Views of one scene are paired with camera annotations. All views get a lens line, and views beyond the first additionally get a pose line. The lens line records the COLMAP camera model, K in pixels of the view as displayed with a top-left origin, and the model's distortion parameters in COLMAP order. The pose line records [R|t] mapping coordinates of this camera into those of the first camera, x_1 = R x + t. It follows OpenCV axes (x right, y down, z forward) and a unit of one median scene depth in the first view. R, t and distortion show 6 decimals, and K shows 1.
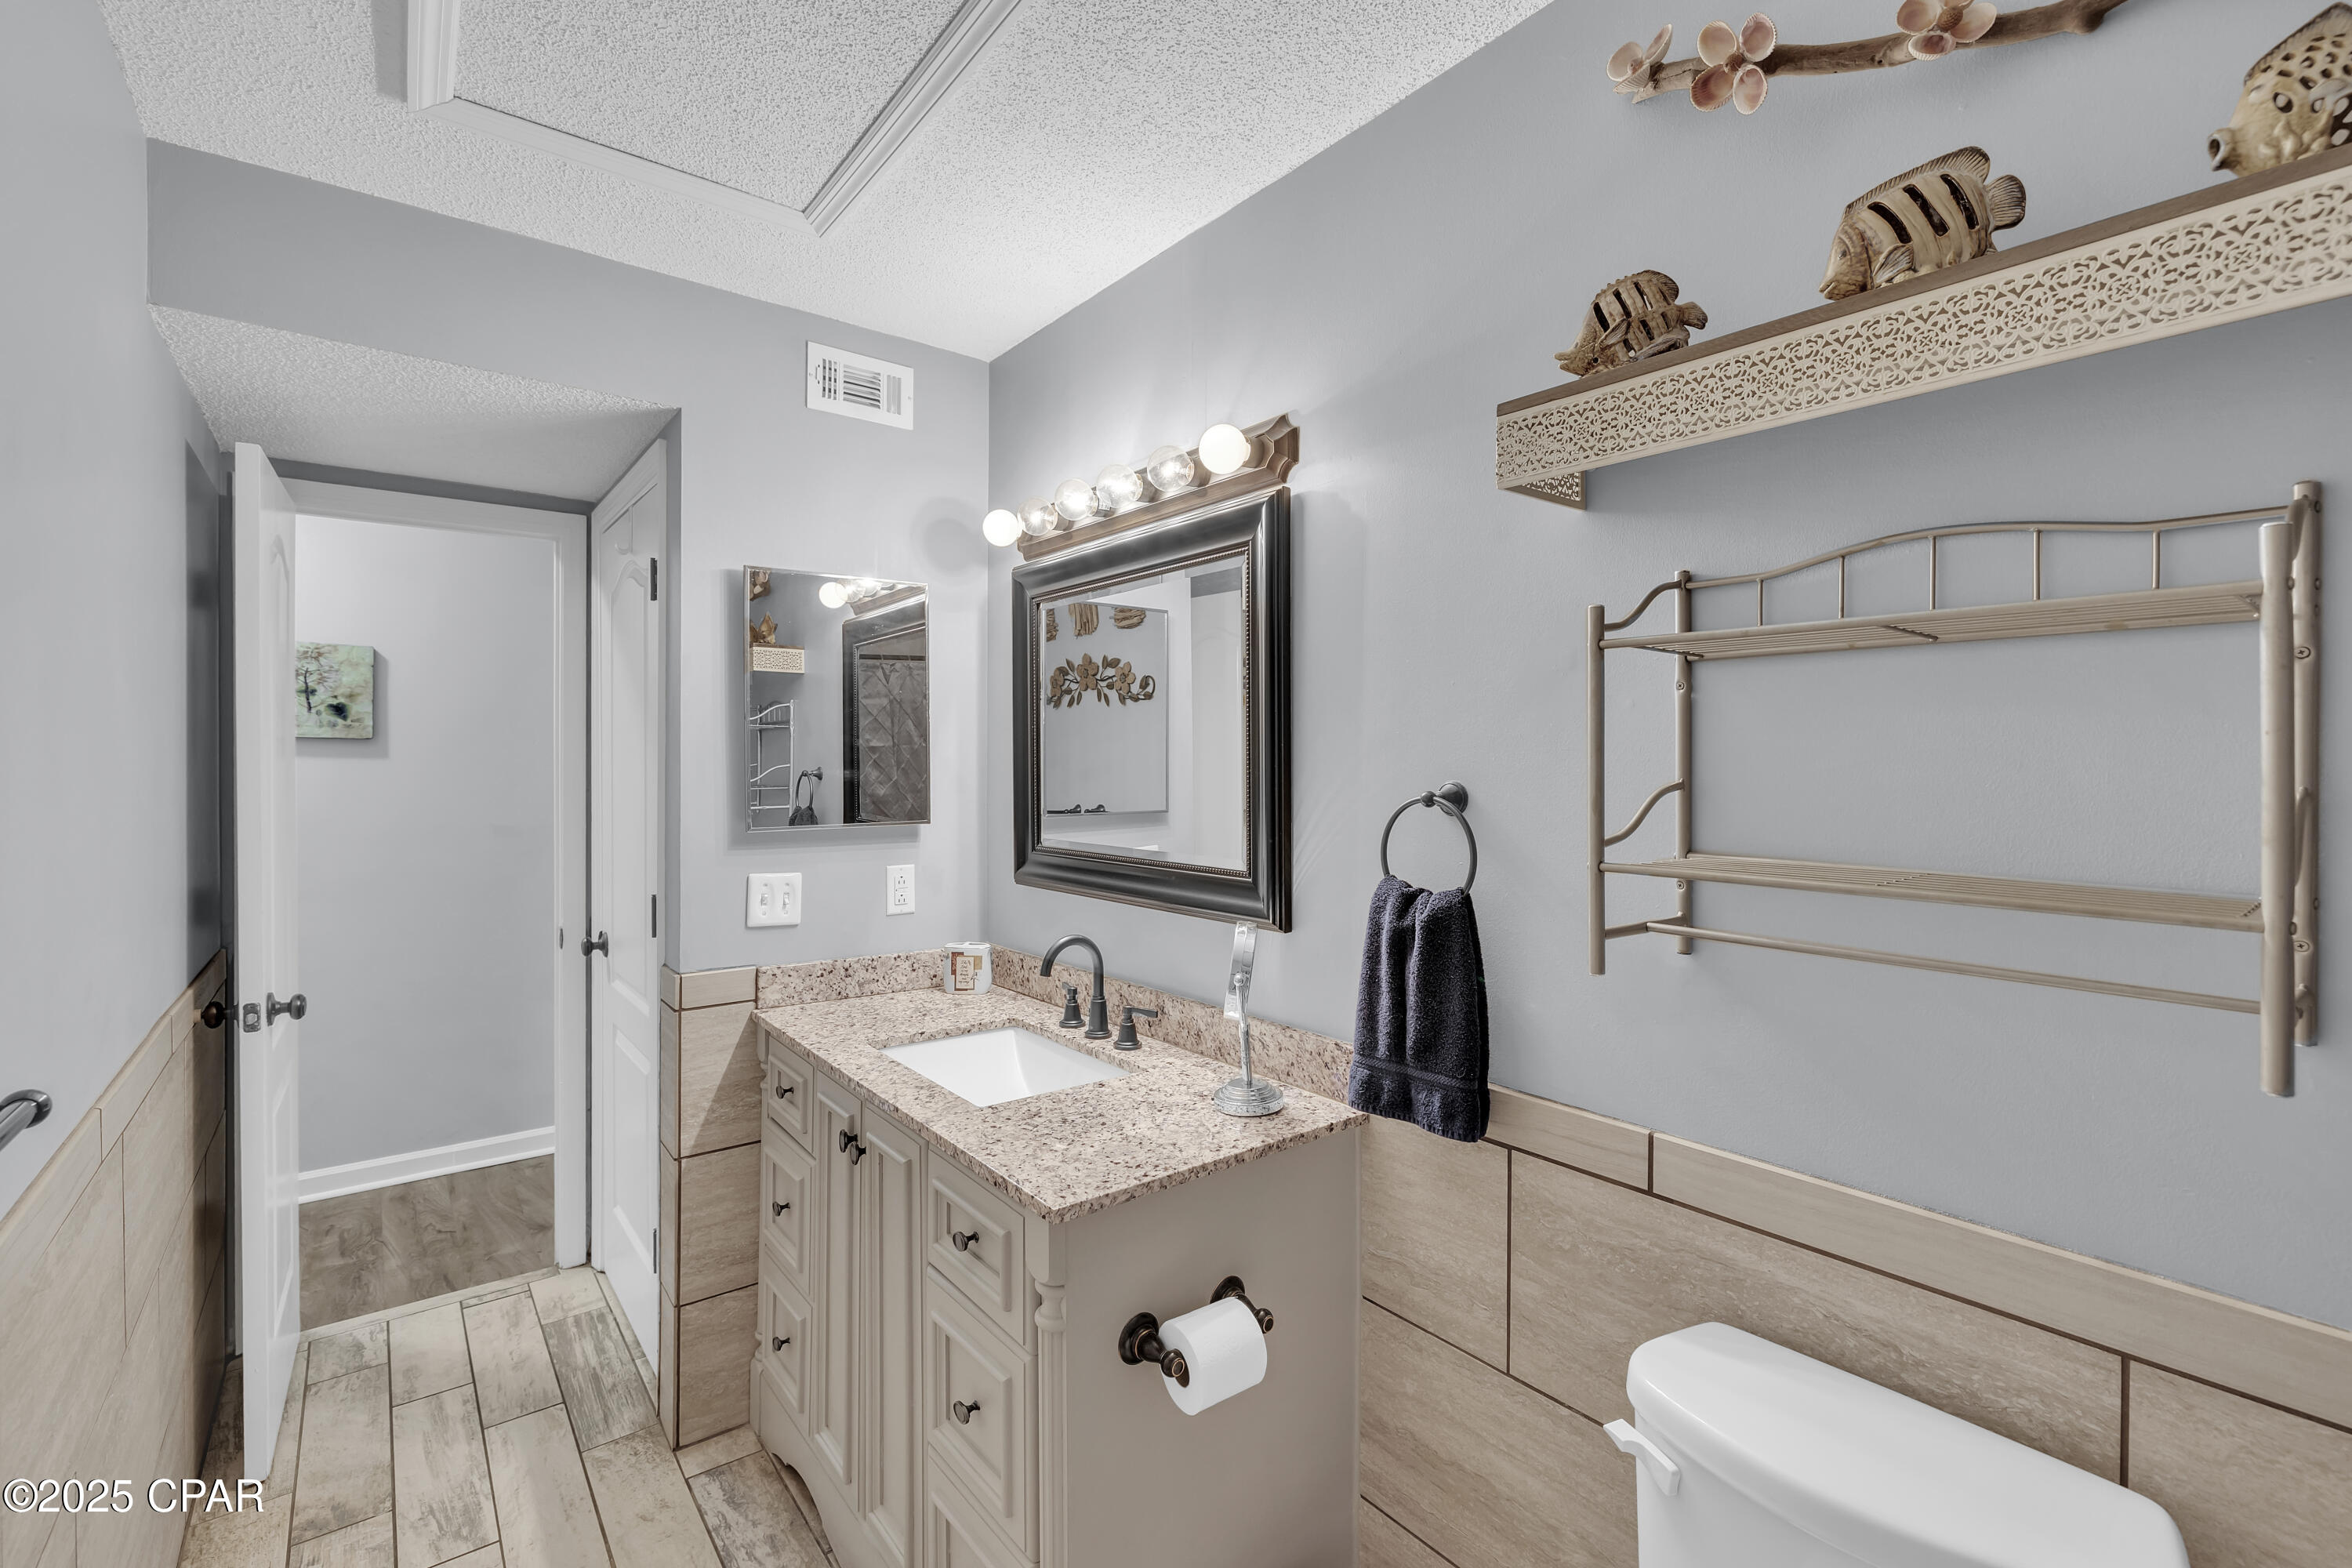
lens RADIAL K [[1001.2, 0, 1175.6], [0, 1001.2, 768.3], [0, 0, 1]] dist [-0.000310, 0.000011]
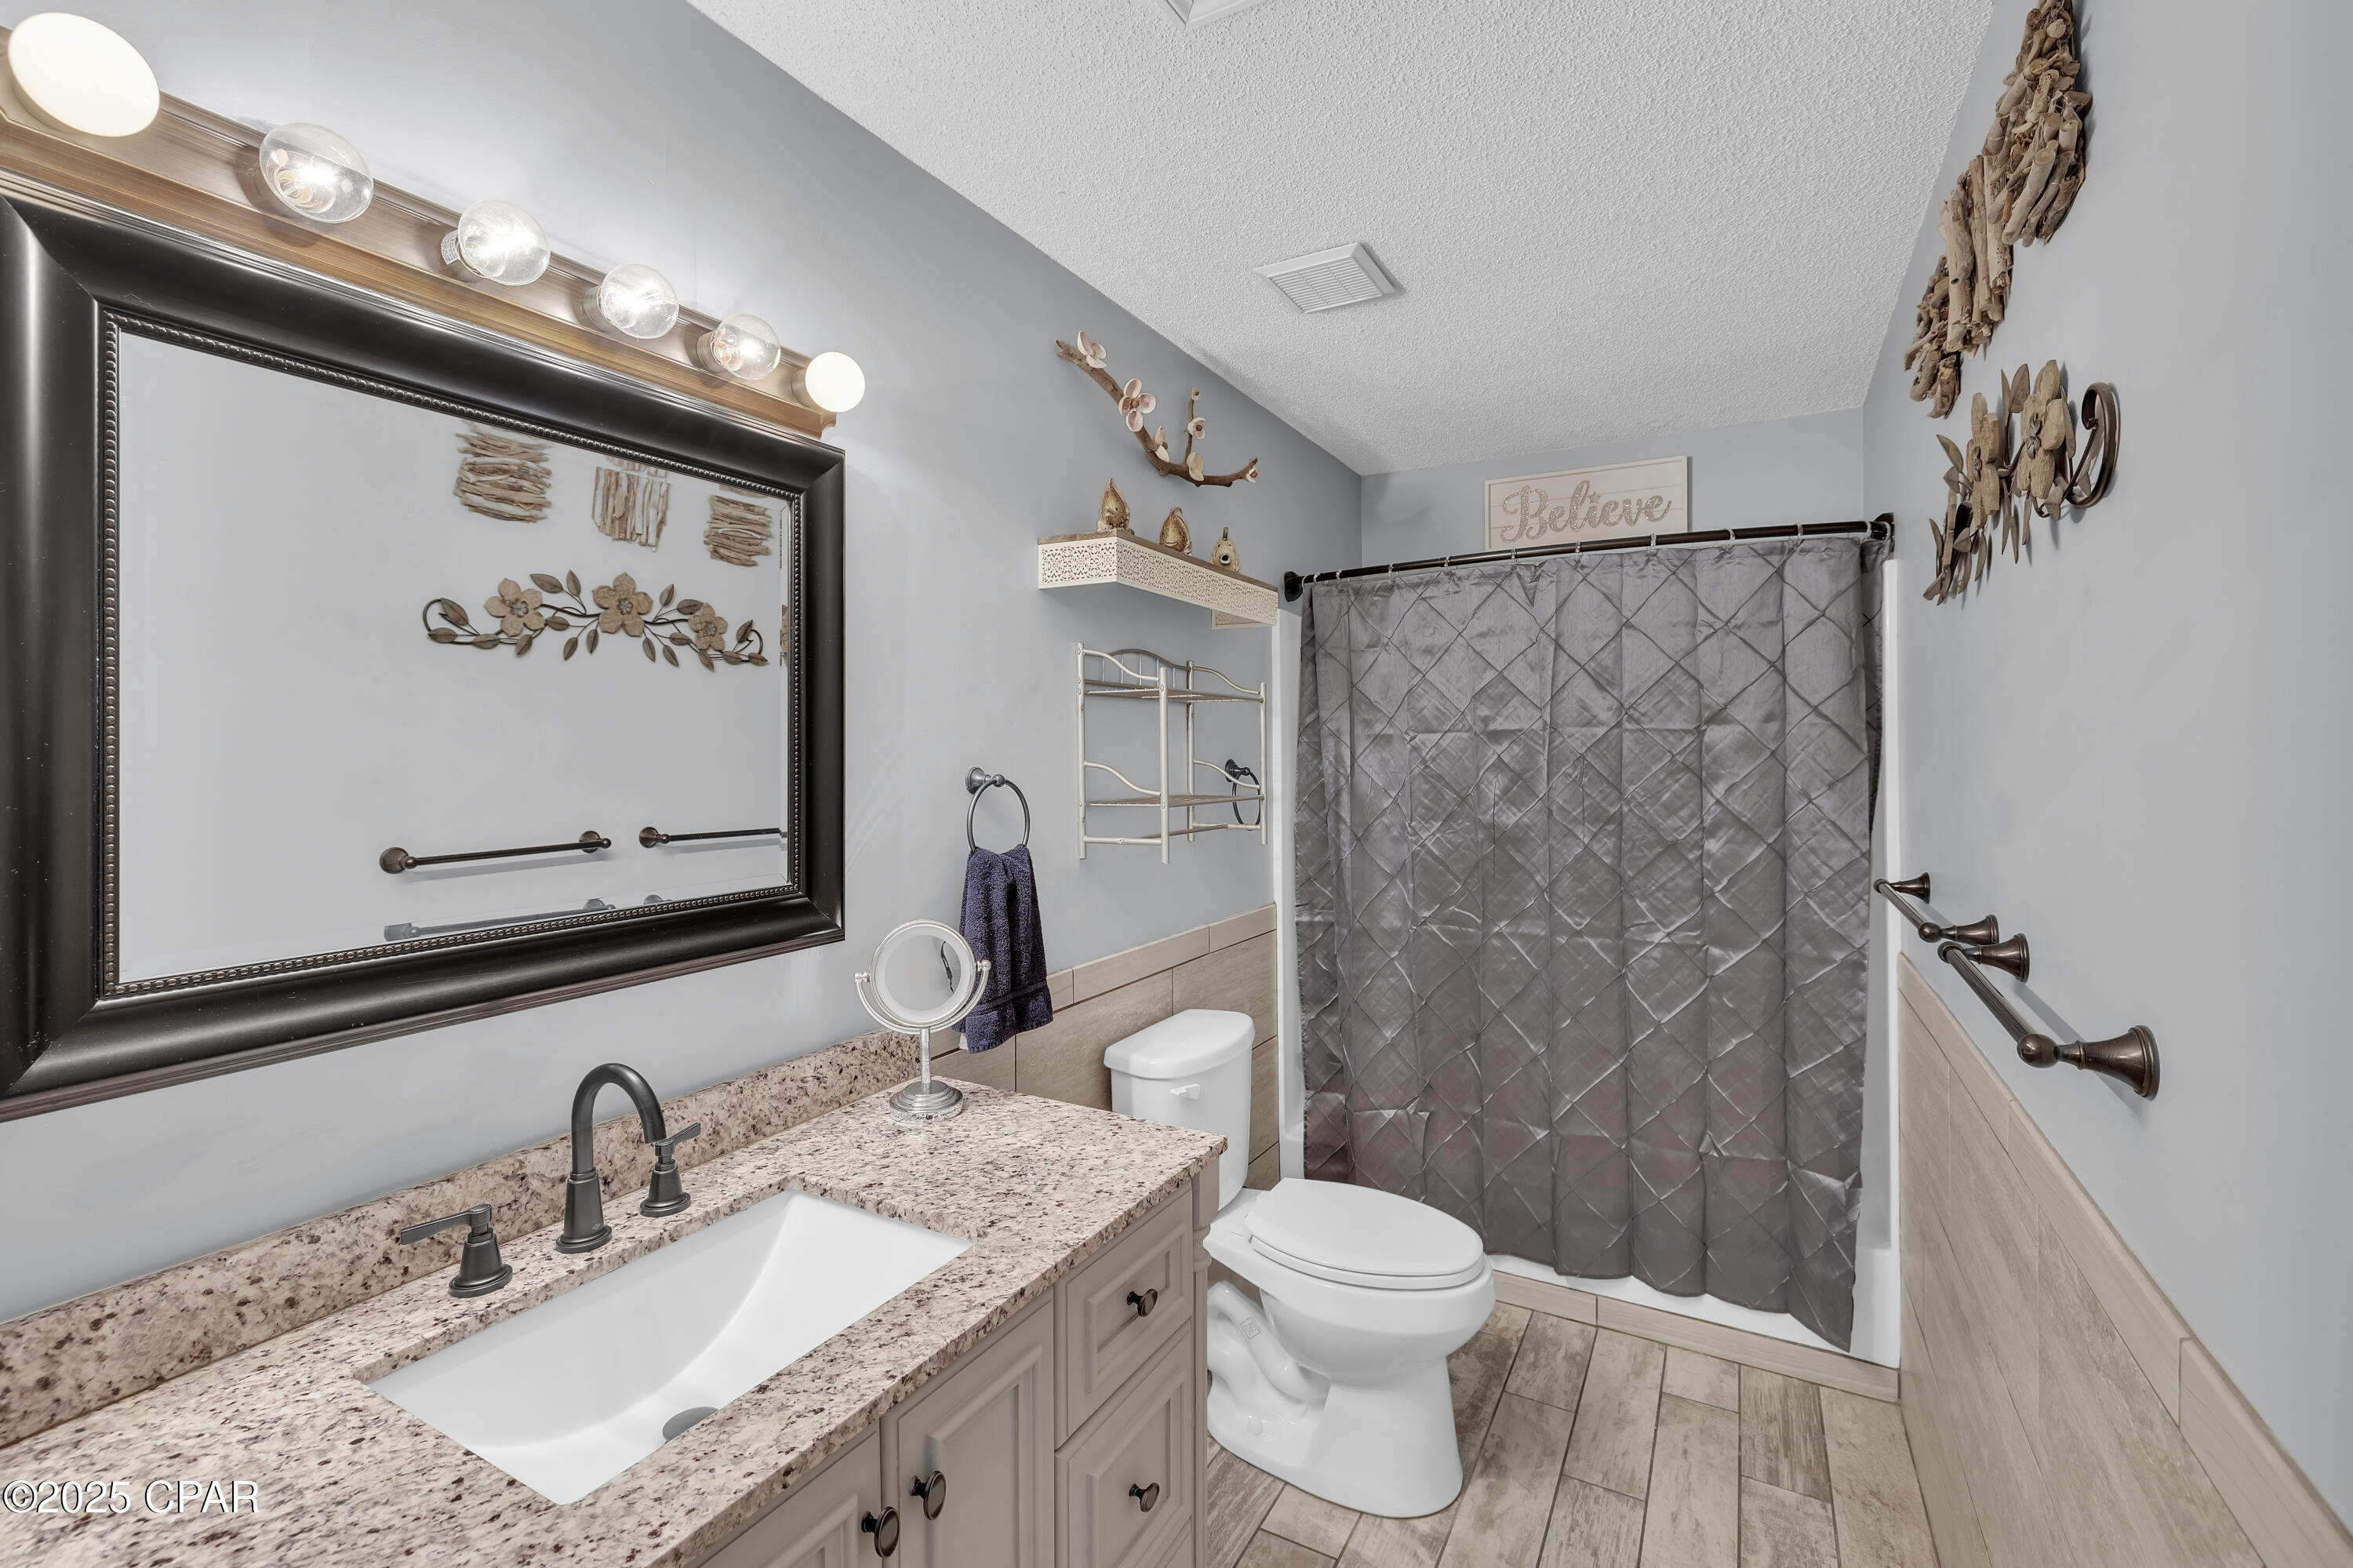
lens RADIAL K [[1004.3, 0, 1172.3], [0, 1004.3, 724.0], [0, 0, 1]] dist [-0.003663, -0.000691]
pose [[-0.360698, 0.008692, 0.932642, -0.884184], [-0.003123, 0.999940, -0.010527, -0.025550], [-0.932677, -0.006710, -0.360649, 1.086889]]
